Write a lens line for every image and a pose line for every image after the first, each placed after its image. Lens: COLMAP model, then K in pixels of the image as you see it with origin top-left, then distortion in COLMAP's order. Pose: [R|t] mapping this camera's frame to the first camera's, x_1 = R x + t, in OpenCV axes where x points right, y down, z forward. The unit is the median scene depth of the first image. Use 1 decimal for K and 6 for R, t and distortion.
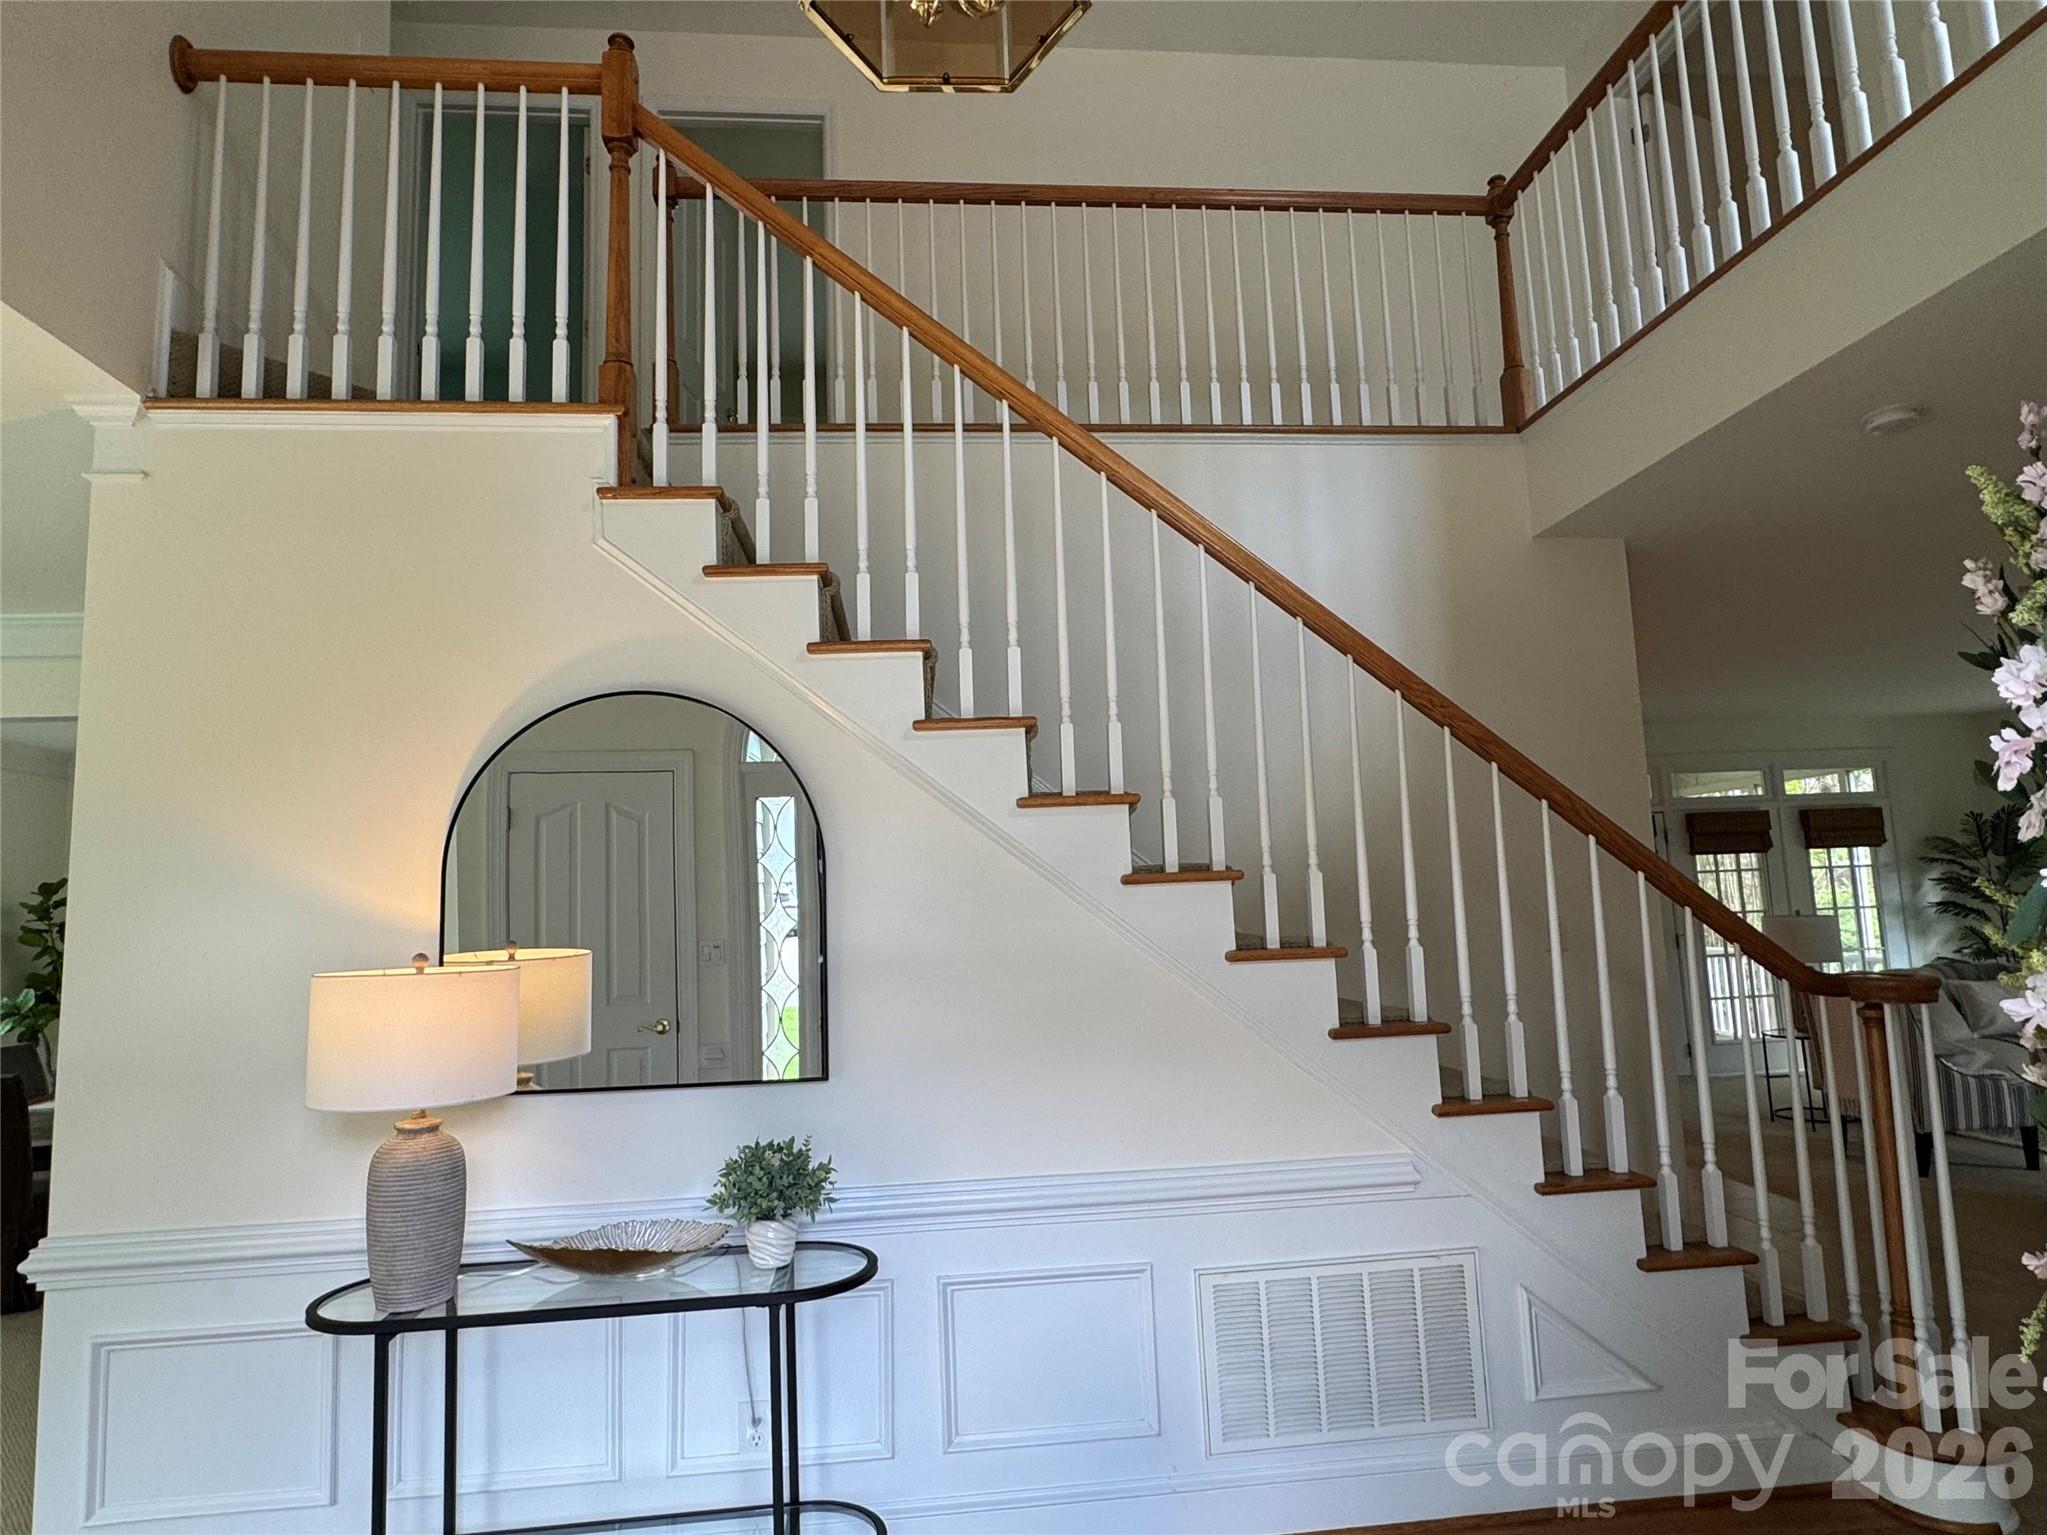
lens RADIAL K [[1167.5, 0, 1023.5], [0, 1167.5, 767.5], [0, 0, 1]] dist [-0.000304, -0.000848]
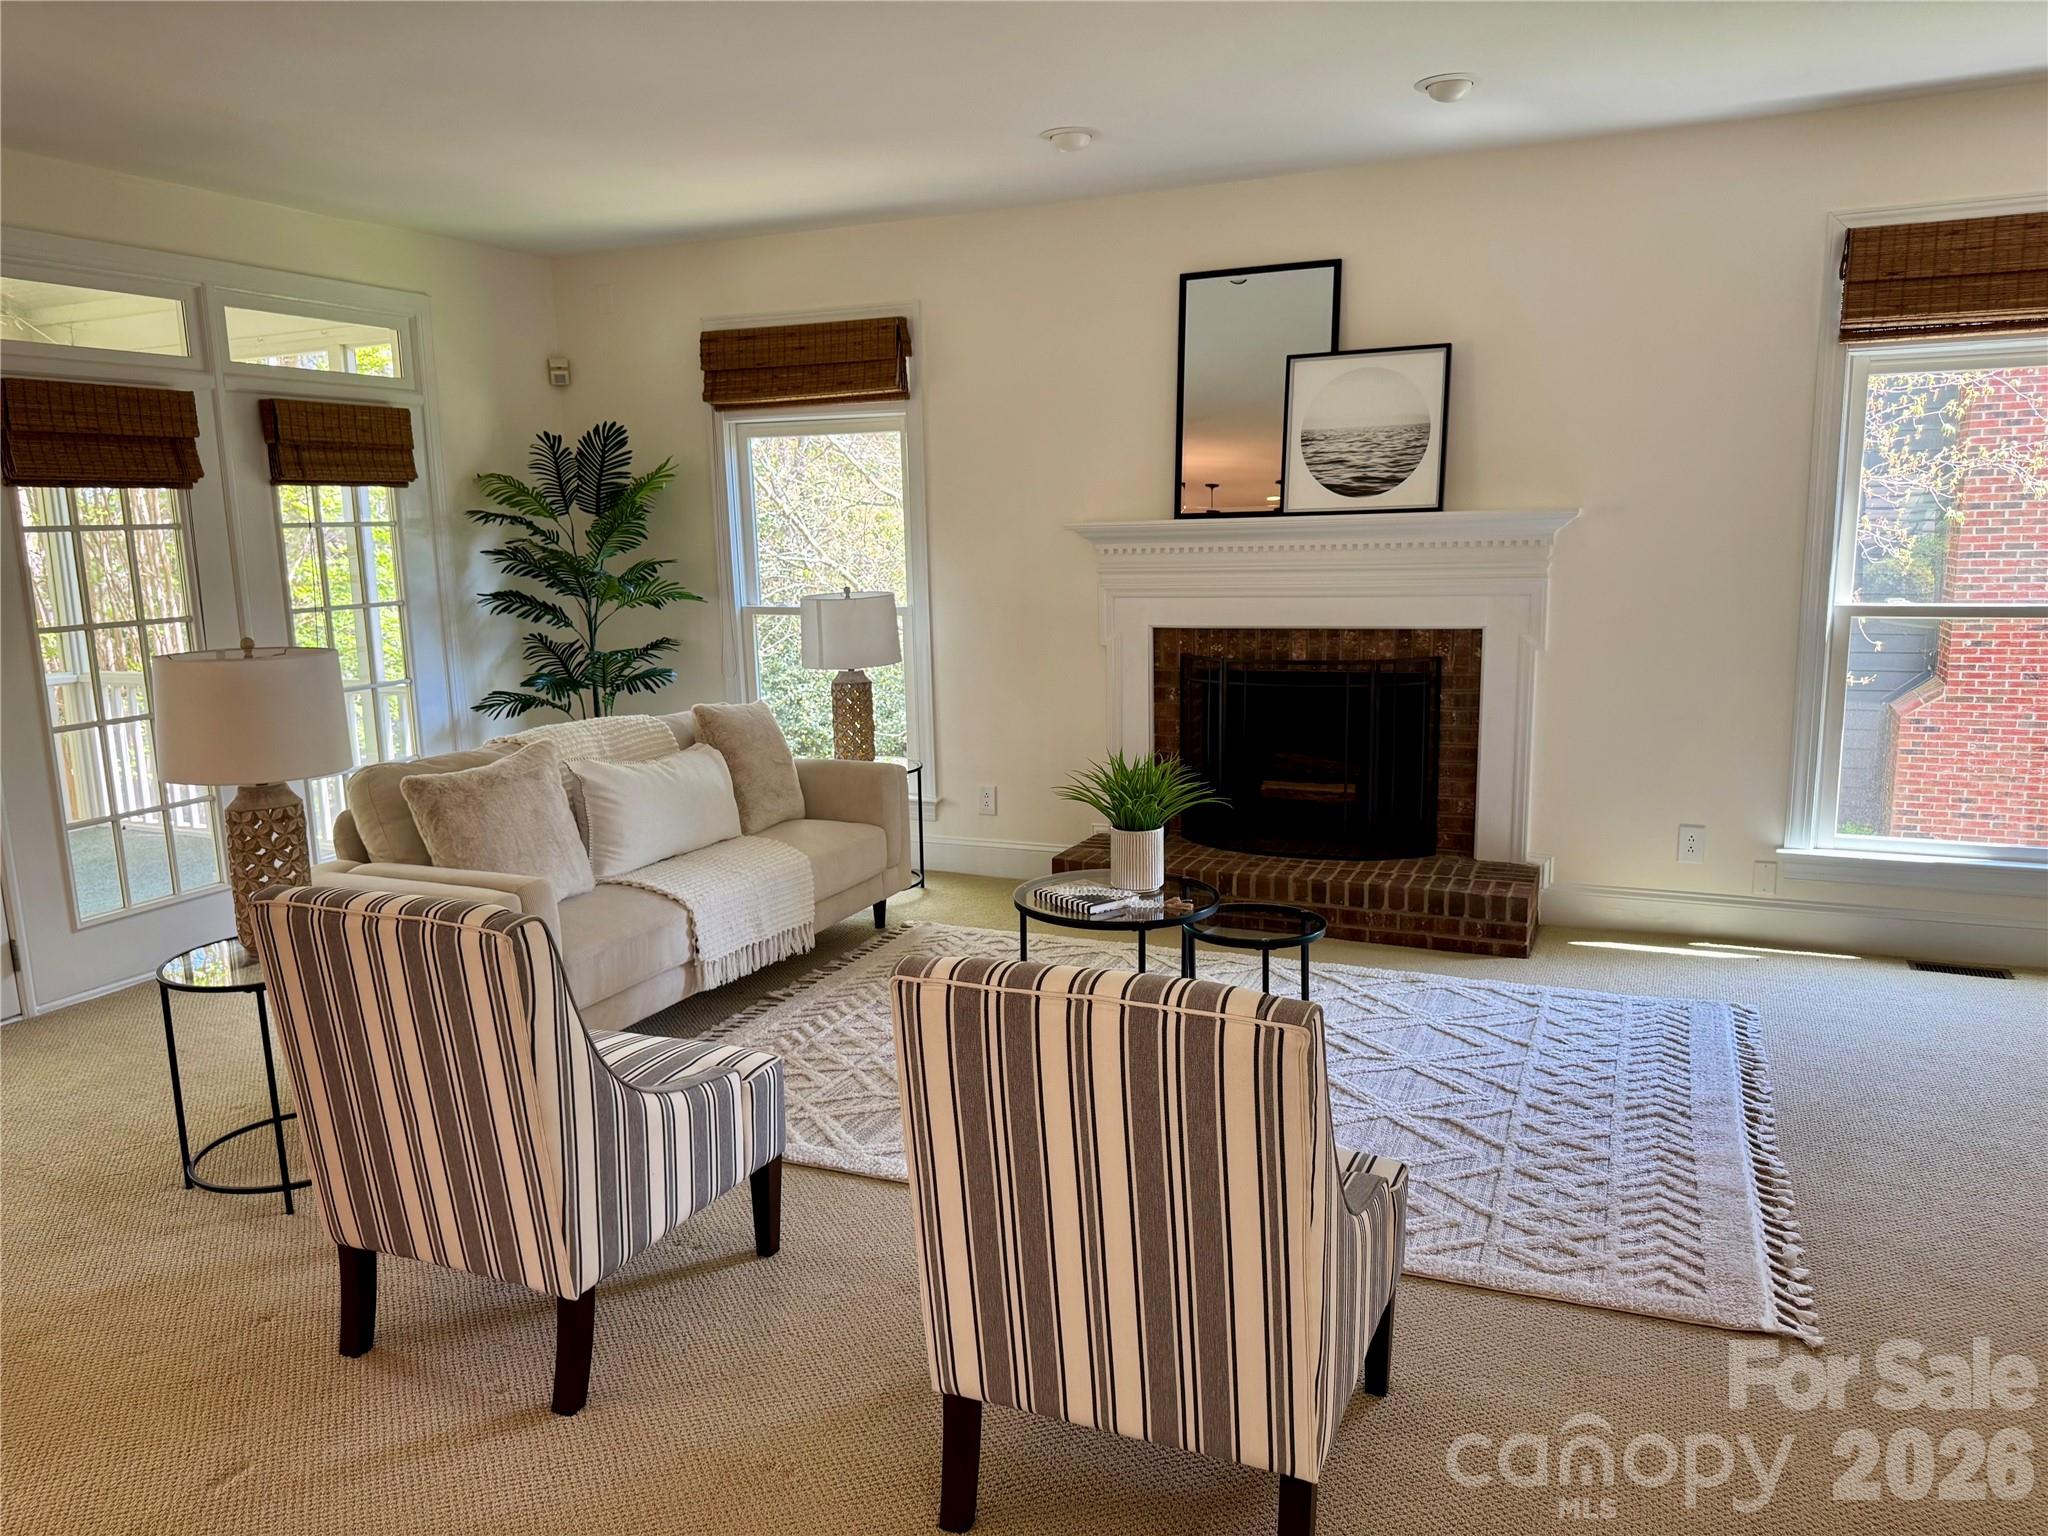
lens RADIAL K [[1474.4, 0, 1024.0], [0, 1474.4, 768.0], [0, 0, 1]] dist [0.028594, -0.021946]
pose [[0.497214, -0.118831, 0.859452, 0.290070], [-0.097295, 0.976692, 0.191329, 0.037023], [-0.862155, -0.178751, 0.474063, 0.429347]]
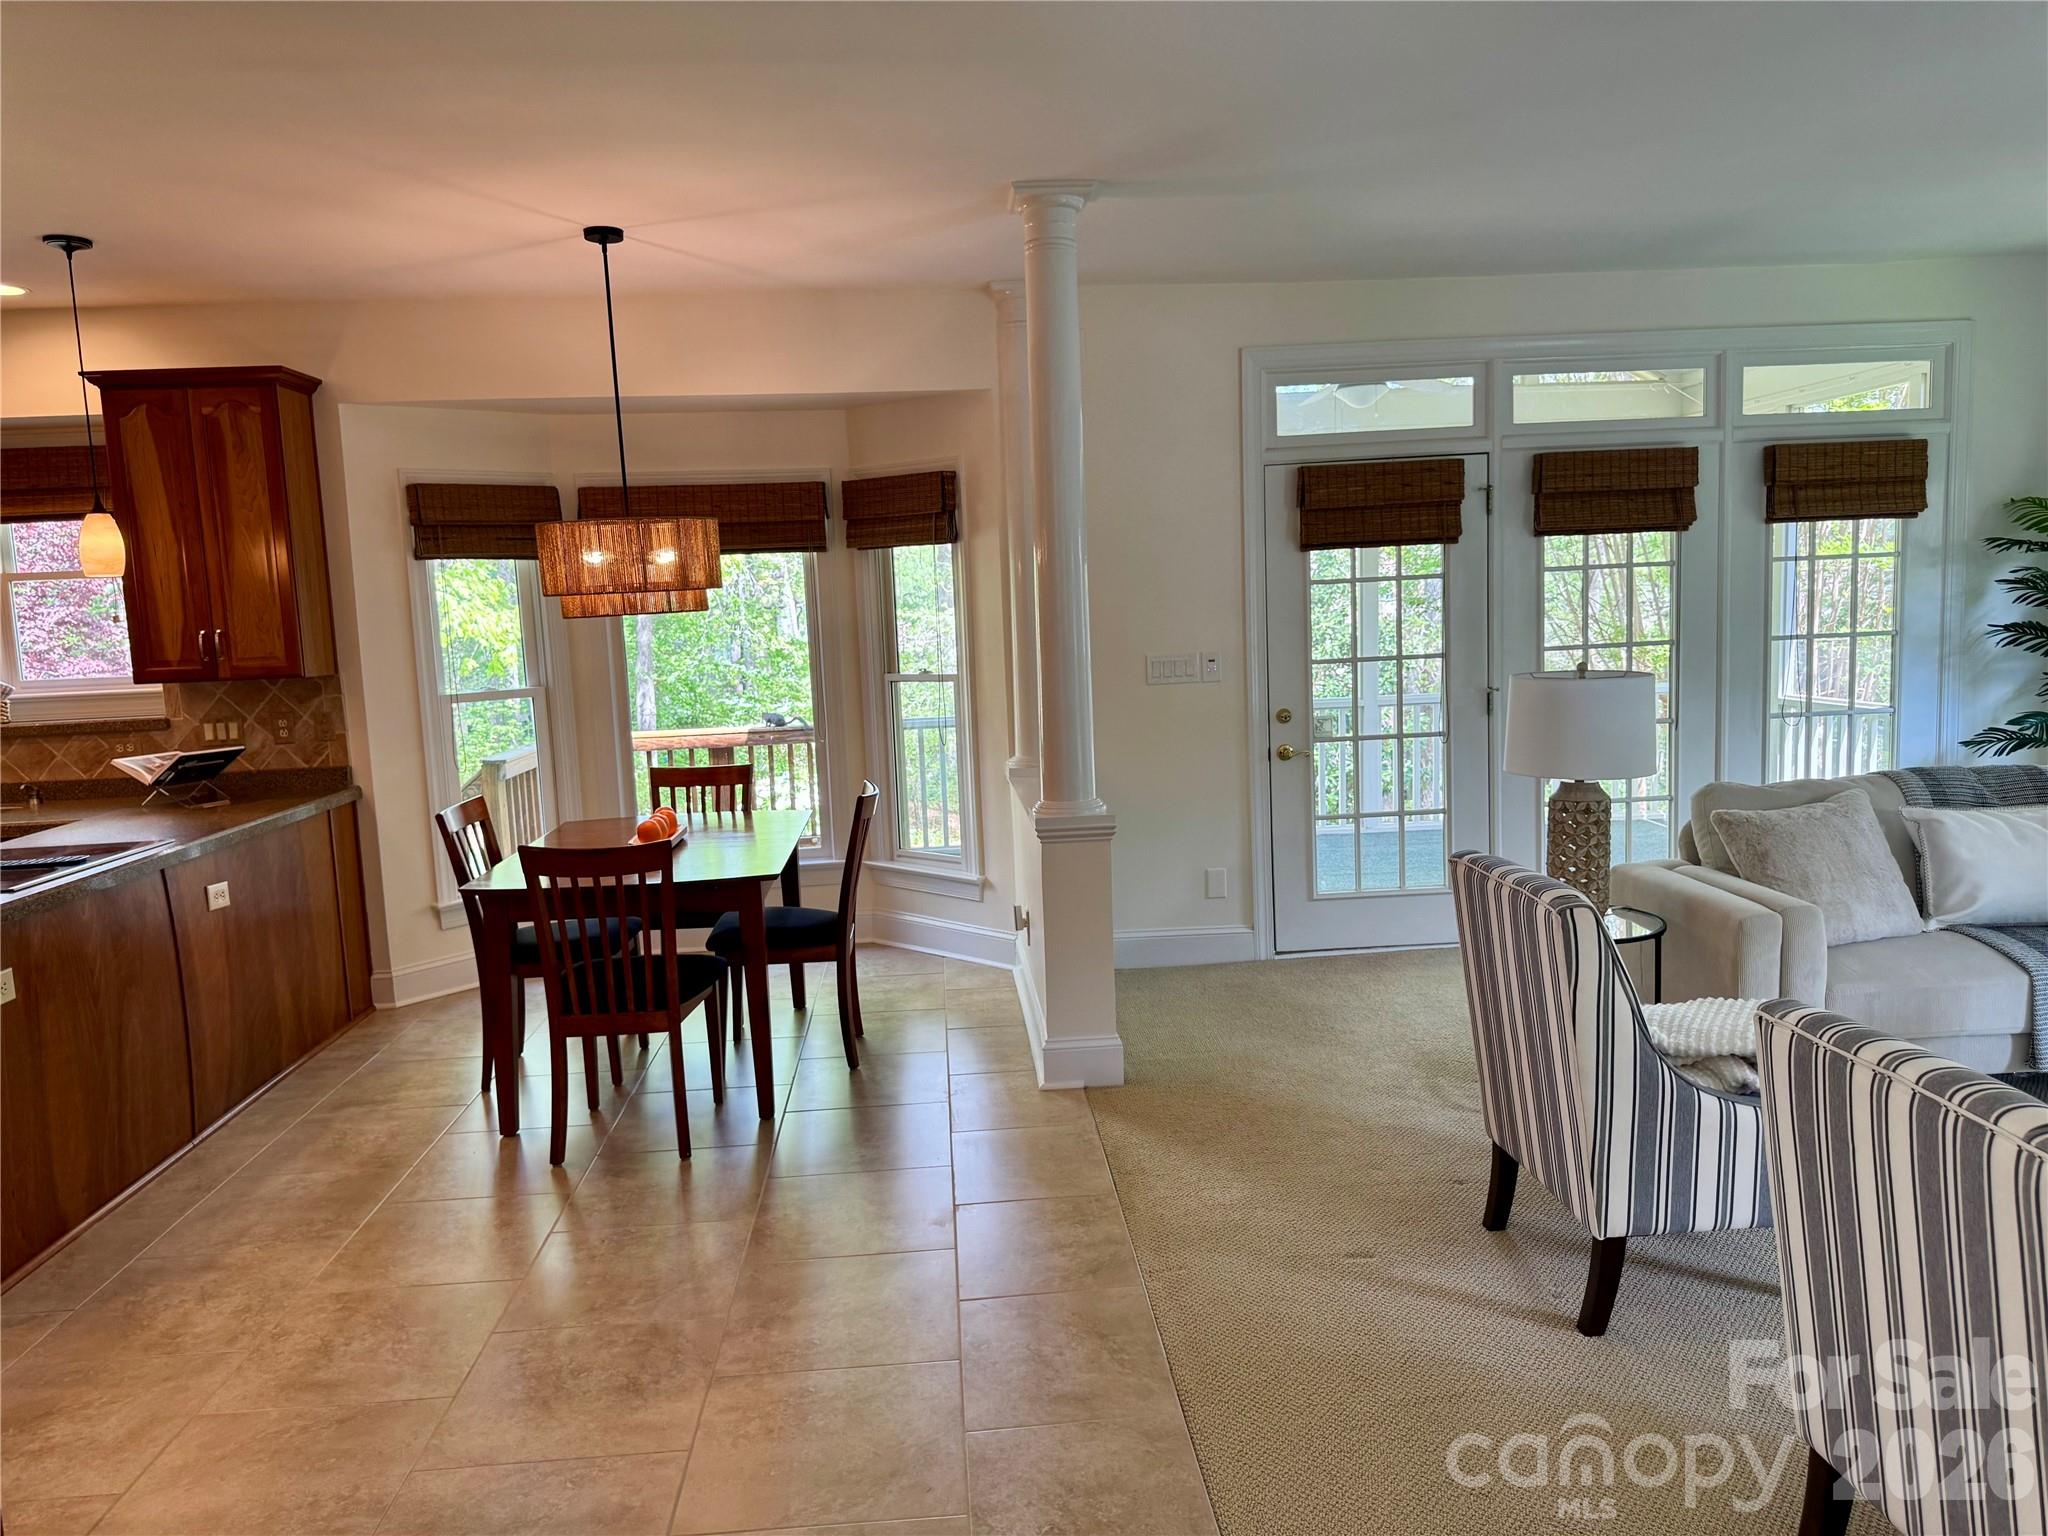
lens RADIAL K [[1464.6, 0, 1024.0], [0, 1464.6, 768.0], [0, 0, 1]] dist [0.057666, -0.075538]
pose [[0.999490, 0.000458, -0.031916, 0.359908], [0.007073, 0.971863, 0.235441, 0.018234], [0.031126, -0.235547, 0.971364, 0.321790]]
